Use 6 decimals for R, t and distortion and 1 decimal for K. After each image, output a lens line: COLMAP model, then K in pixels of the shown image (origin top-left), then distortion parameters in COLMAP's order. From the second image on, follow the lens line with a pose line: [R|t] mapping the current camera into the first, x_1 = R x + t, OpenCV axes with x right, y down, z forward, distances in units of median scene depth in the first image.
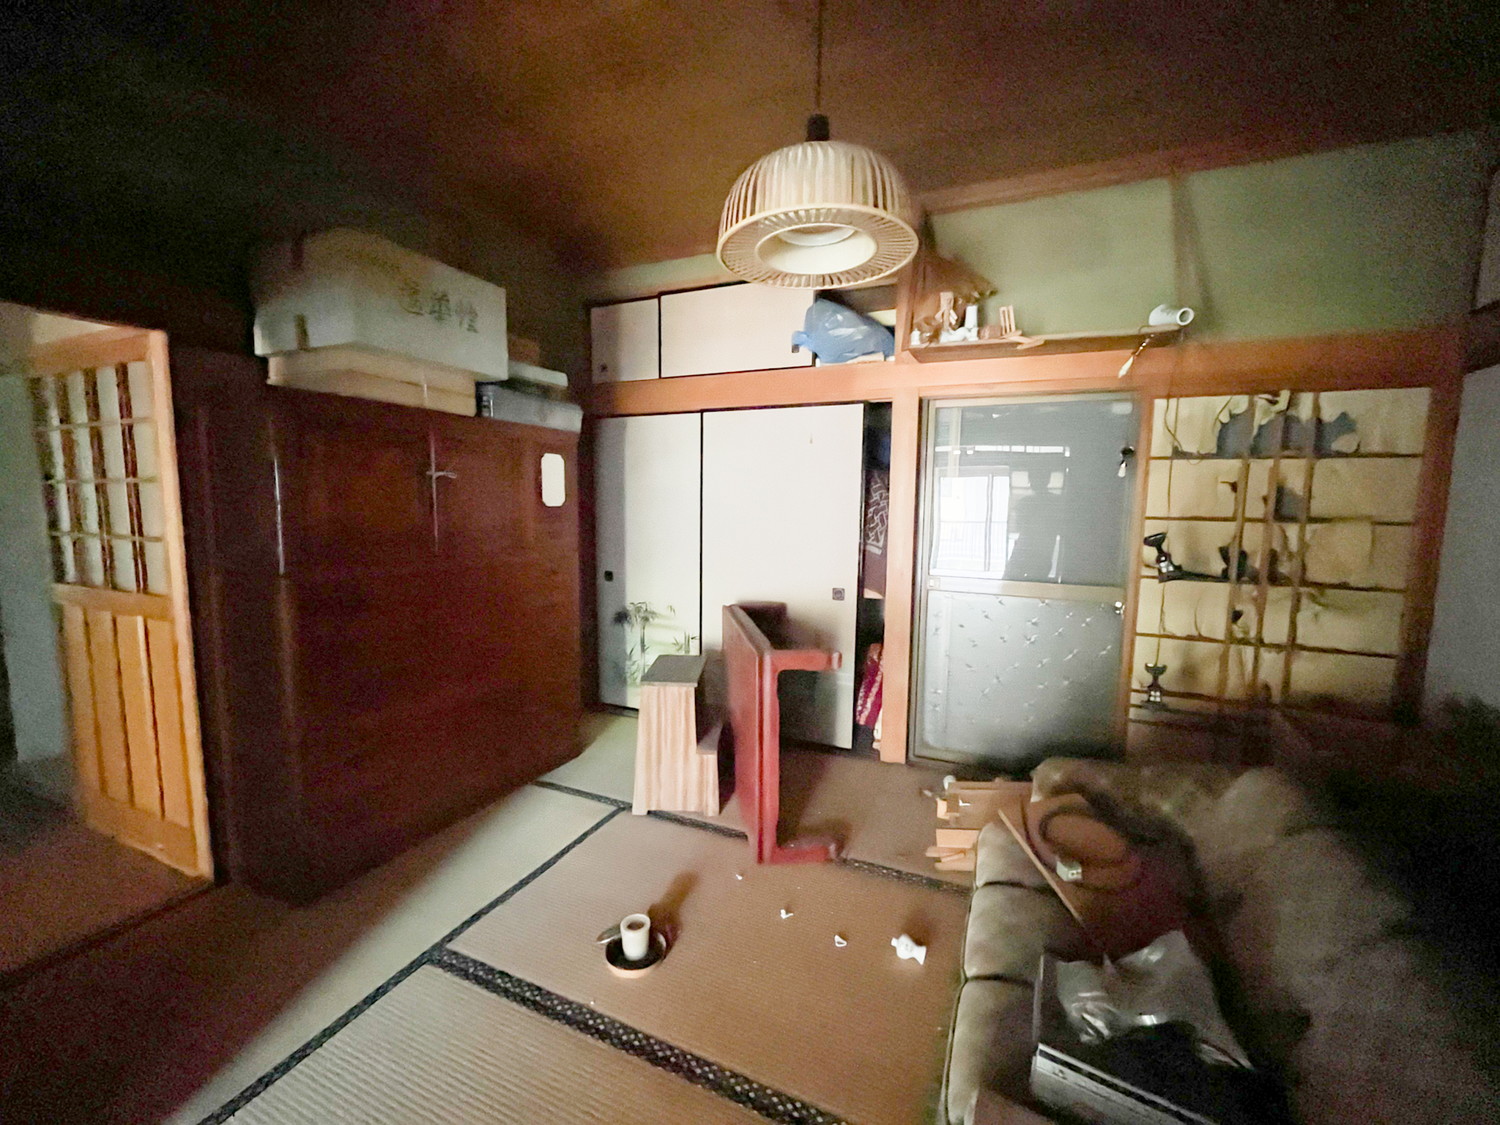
lens RADIAL K [[608.0, 0, 748.5], [0, 608.0, 562.9], [0, 0, 1]] dist [-0.001943, -0.000219]
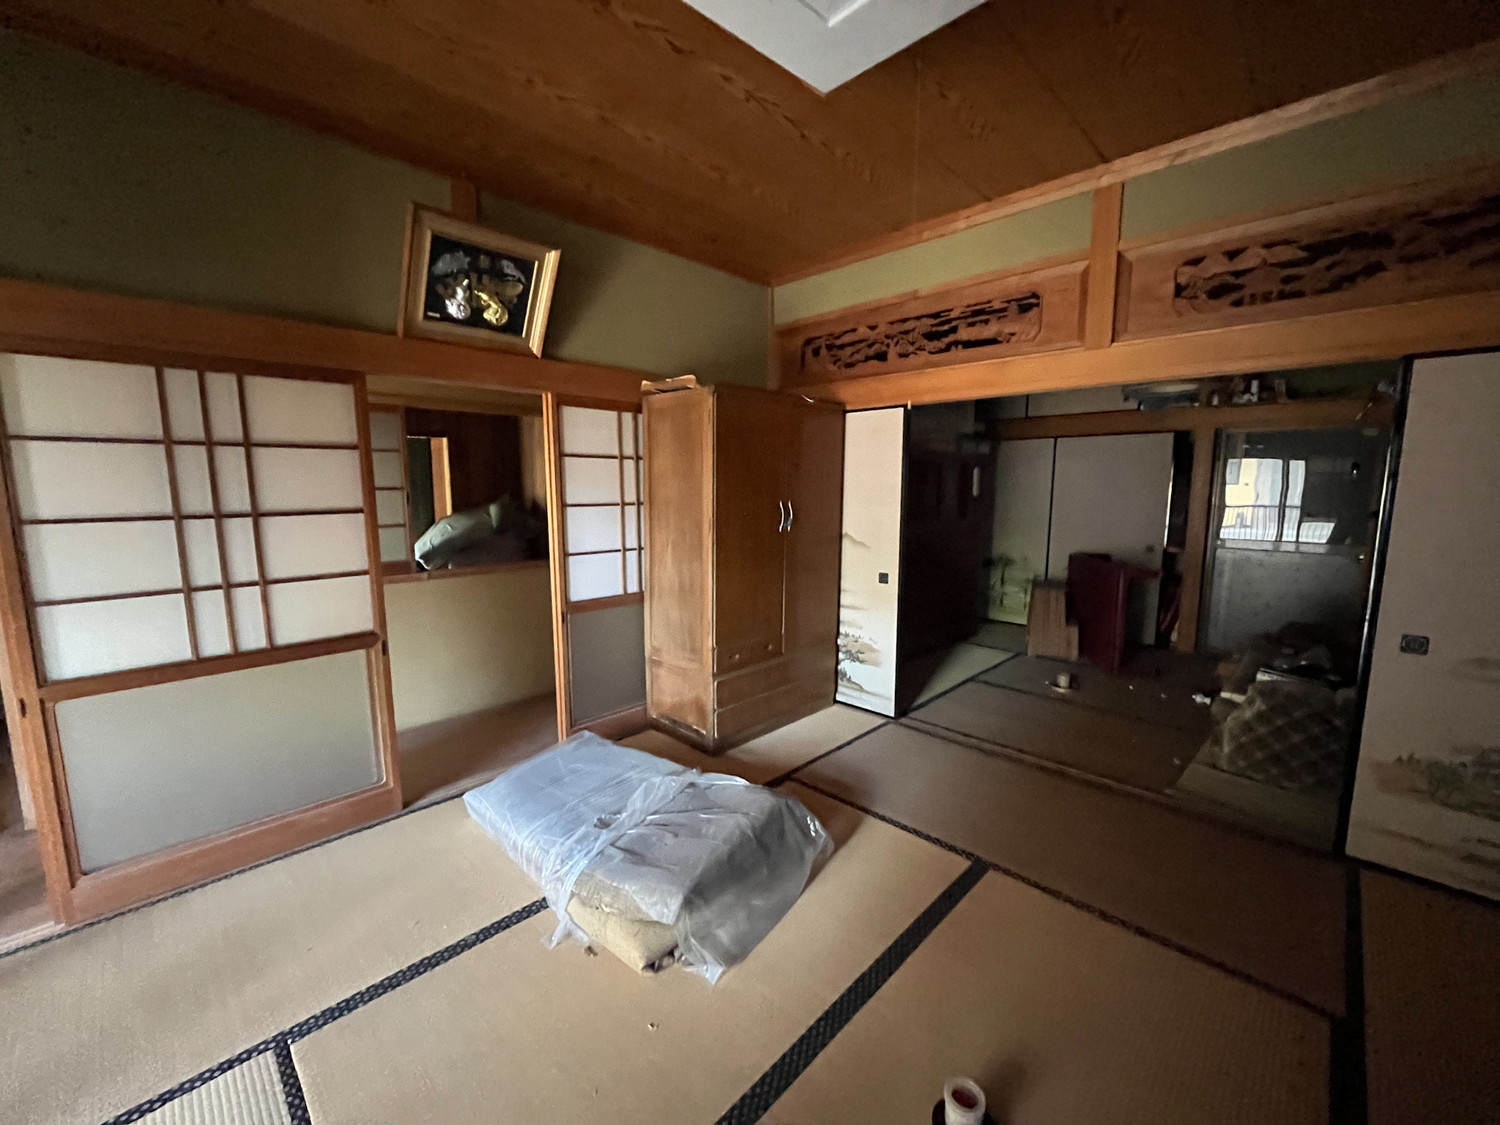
lens RADIAL K [[608.0, 0, 752.8], [0, 608.0, 564.7], [0, 0, 1]] dist [-0.001943, -0.000219]
pose [[0.937413, 0.033026, -0.346649, -0.287717], [-0.023475, 0.999221, 0.031718, 0.067451], [0.347427, -0.021595, 0.937458, -0.907922]]
